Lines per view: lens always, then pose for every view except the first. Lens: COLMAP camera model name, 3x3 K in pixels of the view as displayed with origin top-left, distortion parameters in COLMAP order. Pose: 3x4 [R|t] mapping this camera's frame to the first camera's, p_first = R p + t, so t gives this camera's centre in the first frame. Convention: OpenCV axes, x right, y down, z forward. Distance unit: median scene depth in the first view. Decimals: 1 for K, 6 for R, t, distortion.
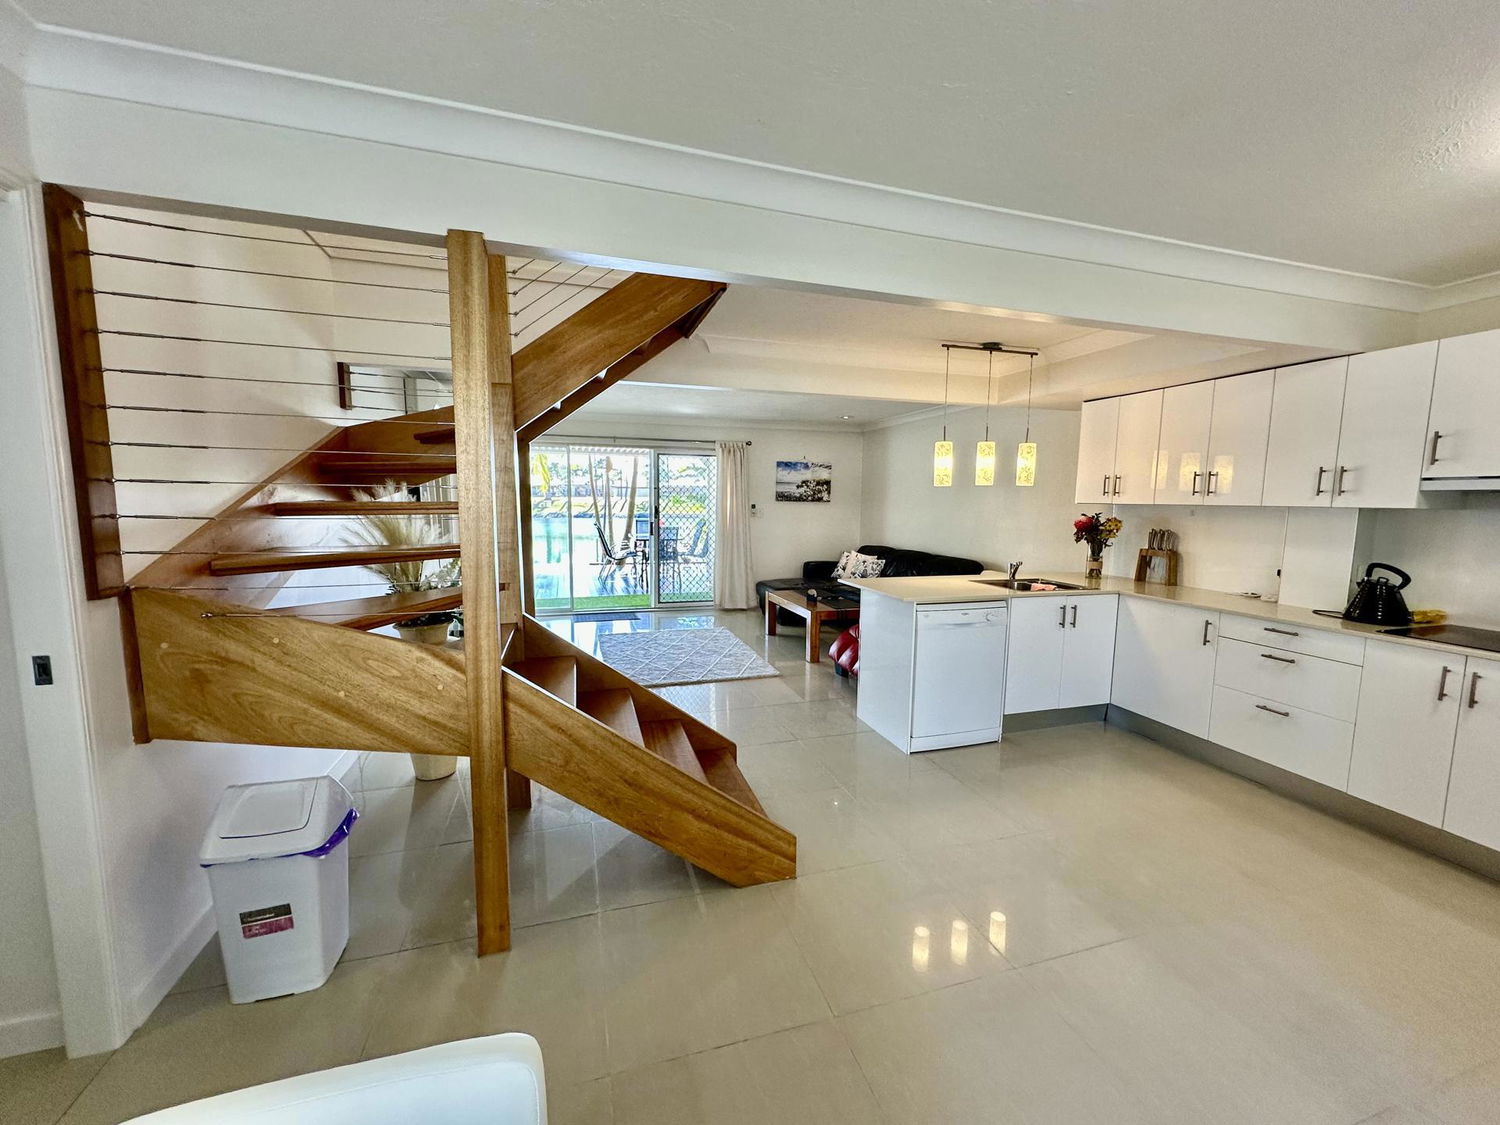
lens RADIAL K [[596.5, 0, 750.1], [0, 596.5, 563.9], [0, 0, 1]] dist [-0.004045, 0.000862]
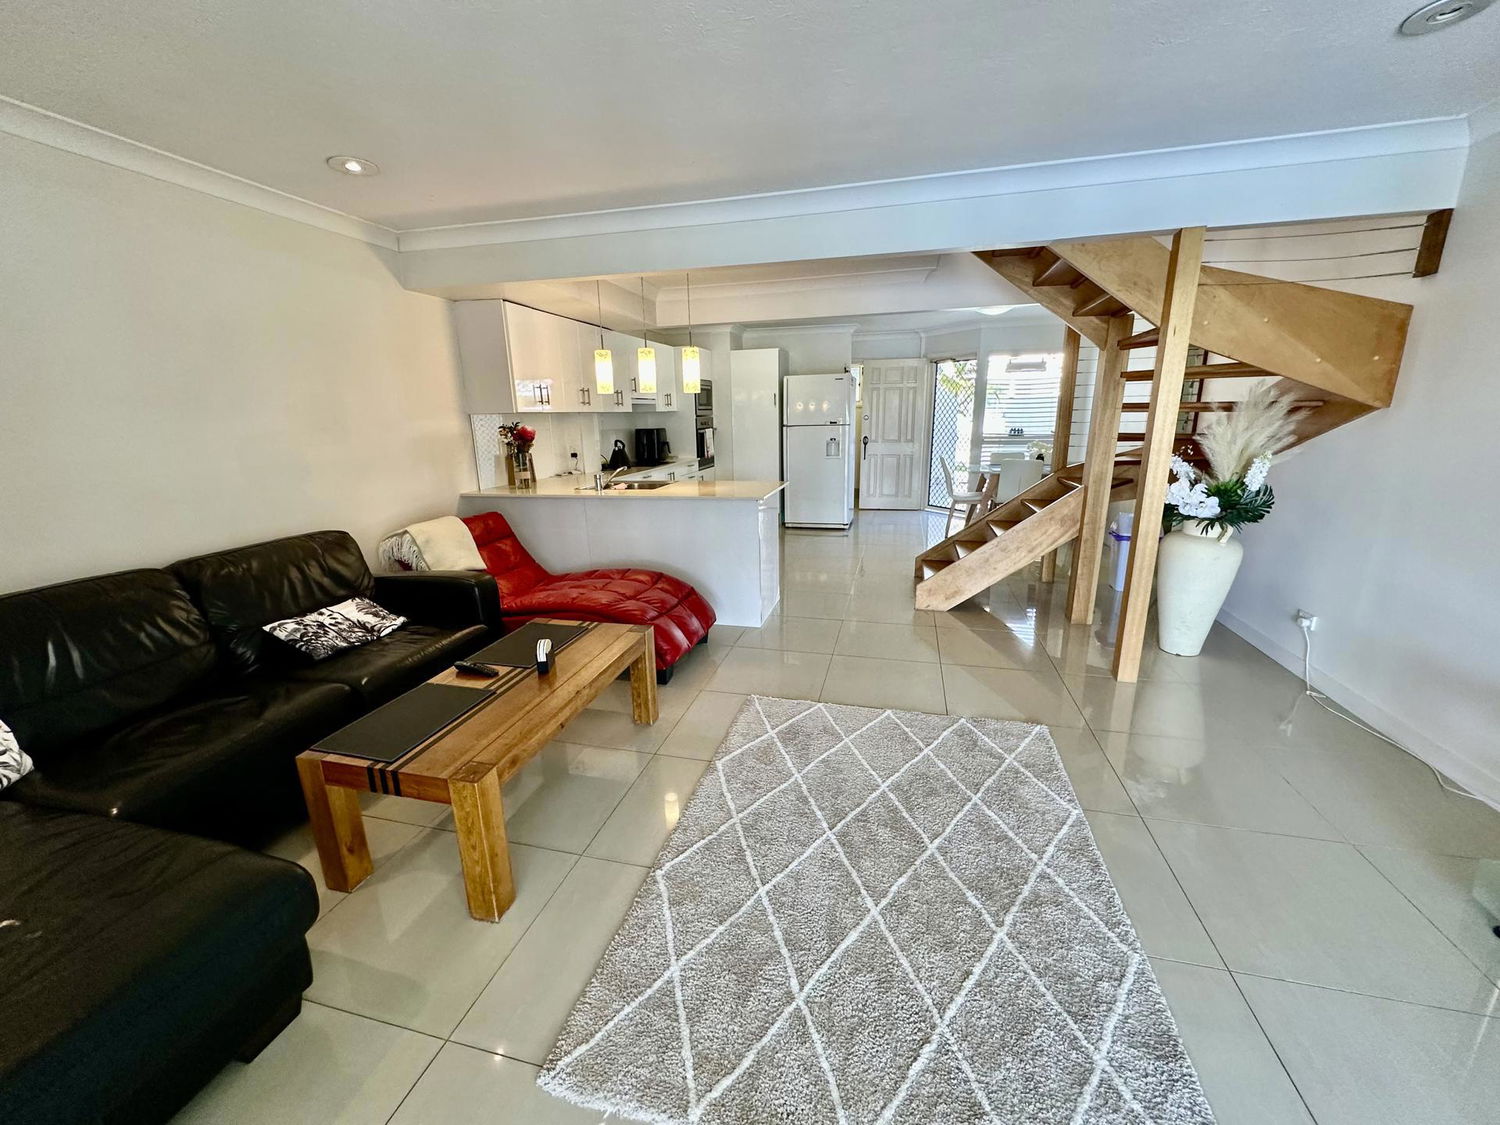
lens RADIAL K [[596.5, 0, 752.3], [0, 596.5, 563.0], [0, 0, 1]] dist [-0.004045, 0.000862]
pose [[-0.854603, -0.119507, 0.505343, -0.277648], [0.069187, 0.938277, 0.338895, -0.174971], [-0.514652, 0.324583, -0.793586, 1.667392]]
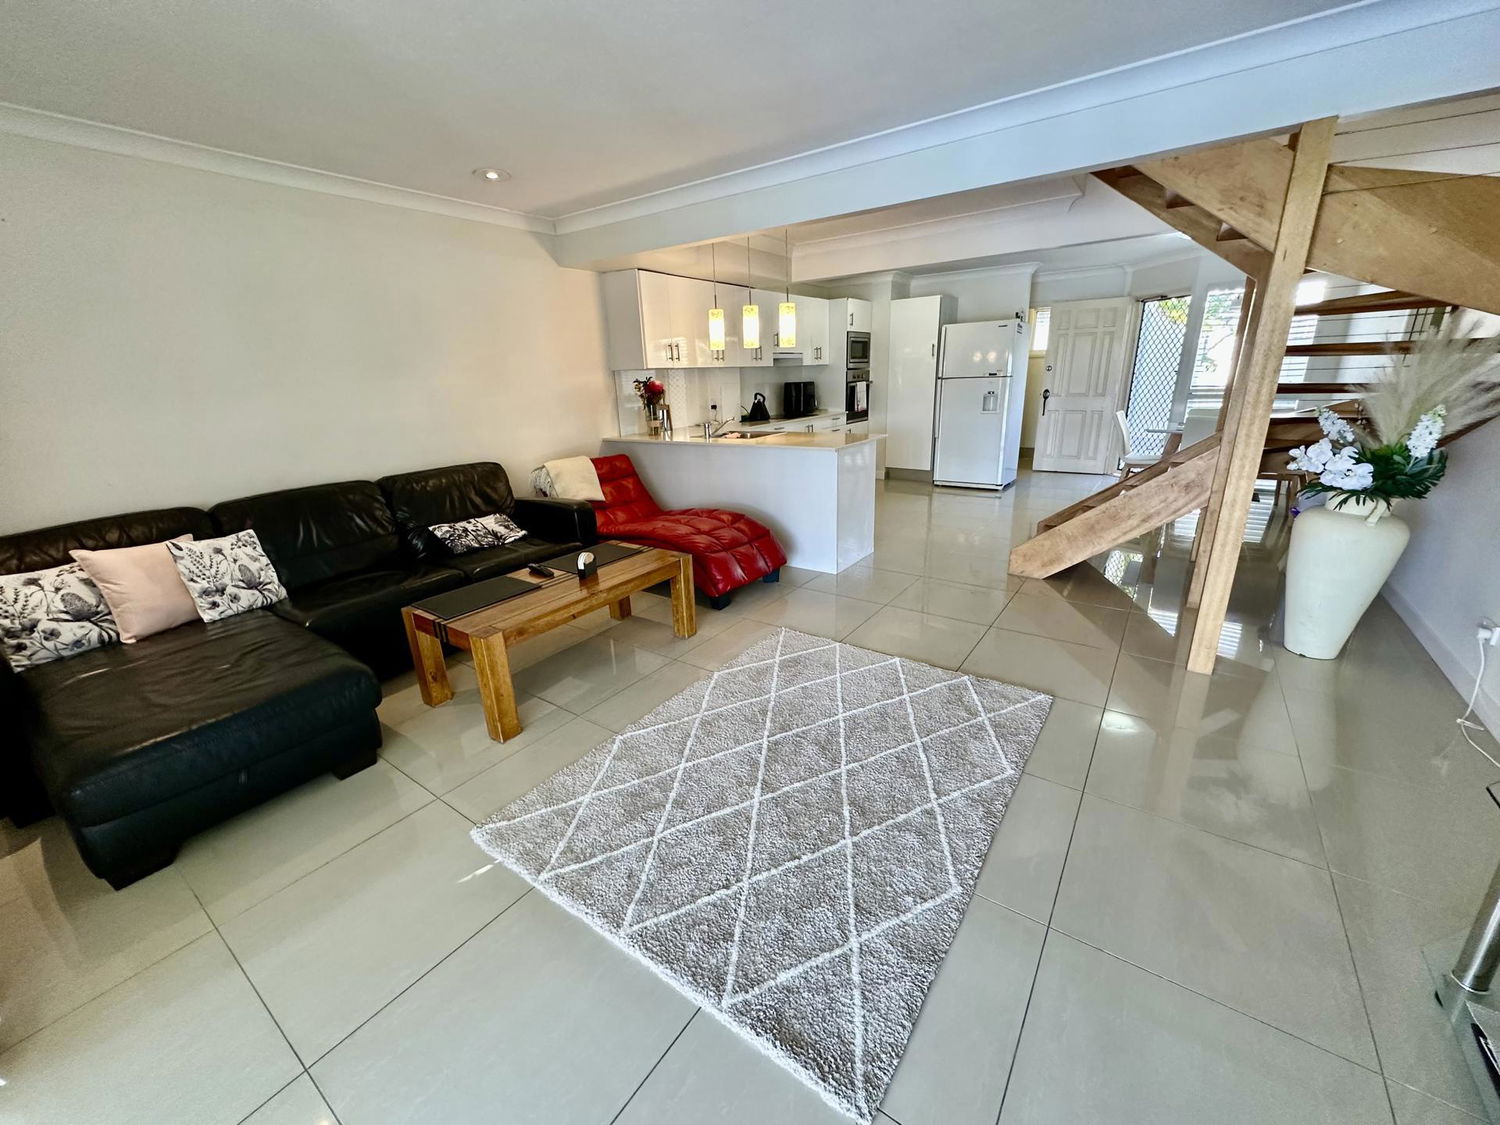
lens RADIAL K [[596.5, 0, 752.8], [0, 596.5, 564.6], [0, 0, 1]] dist [-0.004045, 0.000862]
pose [[-0.610822, -0.231280, 0.757236, -0.486193], [0.115690, 0.920051, 0.374329, -0.160026], [-0.783270, 0.316253, -0.535231, 1.577859]]
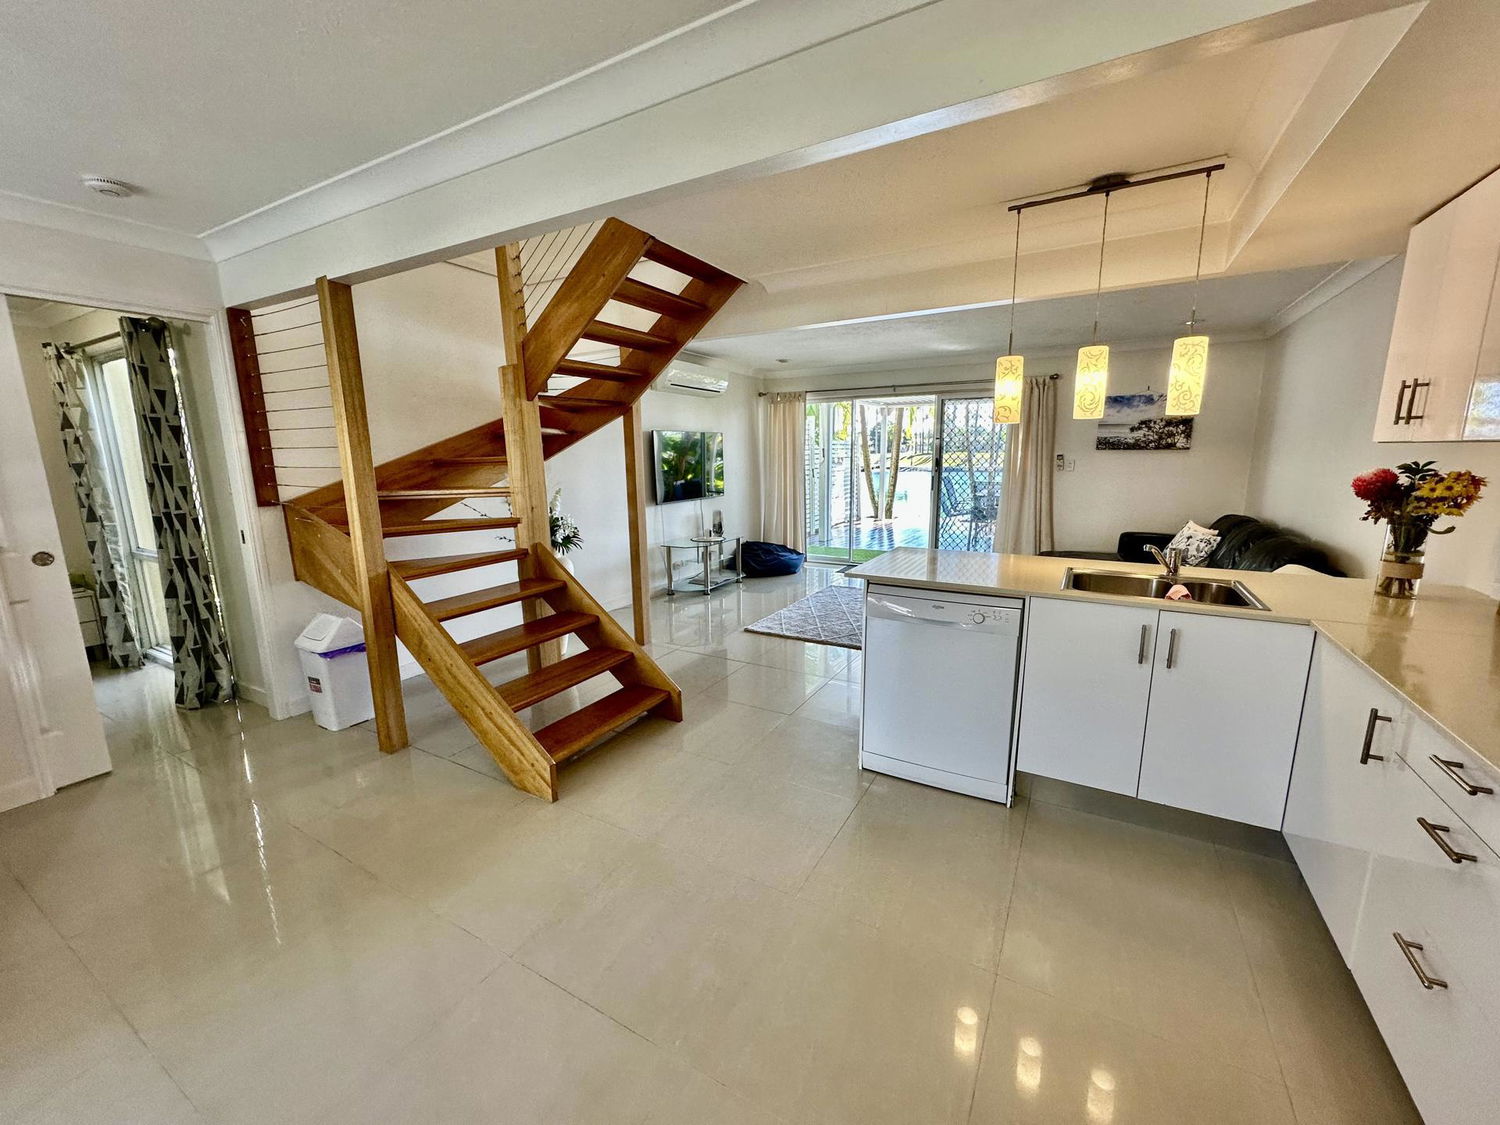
lens RADIAL K [[596.5, 0, 750.0], [0, 596.5, 566.3], [0, 0, 1]] dist [-0.004045, 0.000862]
pose [[0.686566, 0.118139, -0.717405, 0.562029], [-0.060760, 0.992582, 0.105305, -0.020392], [0.724524, -0.028710, 0.688651, 0.279347]]
